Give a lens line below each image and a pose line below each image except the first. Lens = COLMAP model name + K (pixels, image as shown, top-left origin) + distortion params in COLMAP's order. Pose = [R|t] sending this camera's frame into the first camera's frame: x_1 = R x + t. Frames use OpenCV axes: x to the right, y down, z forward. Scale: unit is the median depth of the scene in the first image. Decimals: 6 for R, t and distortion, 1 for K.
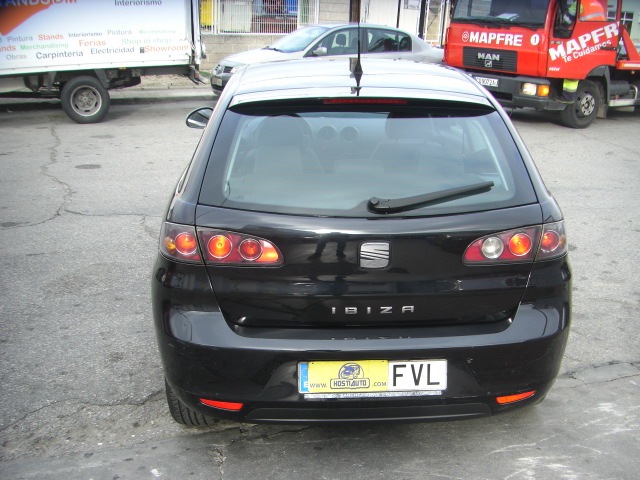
lens RADIAL K [[843.2, 0, 320.0], [0, 843.2, 240.0], [0, 0, 1]] dist [-0.186707, 0.049840]
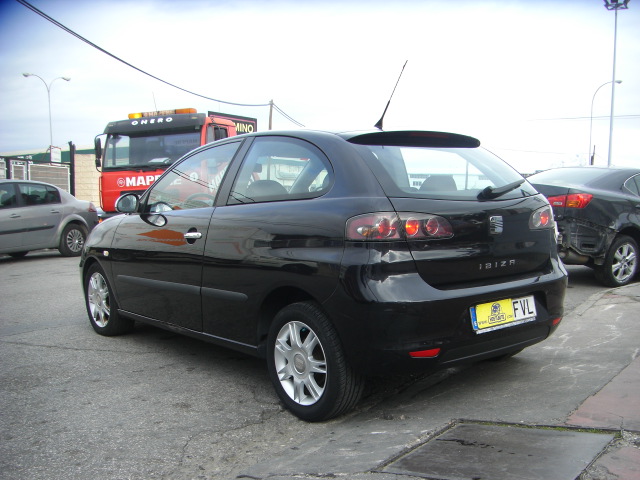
lens RADIAL K [[843.2, 0, 320.0], [0, 843.2, 240.0], [0, 0, 1]] dist [-0.186707, 0.049840]
pose [[0.790665, -0.073749, 0.607791, -1.029279], [0.211339, 0.964577, -0.157885, 0.201613], [-0.574617, 0.253284, 0.778243, 0.052396]]
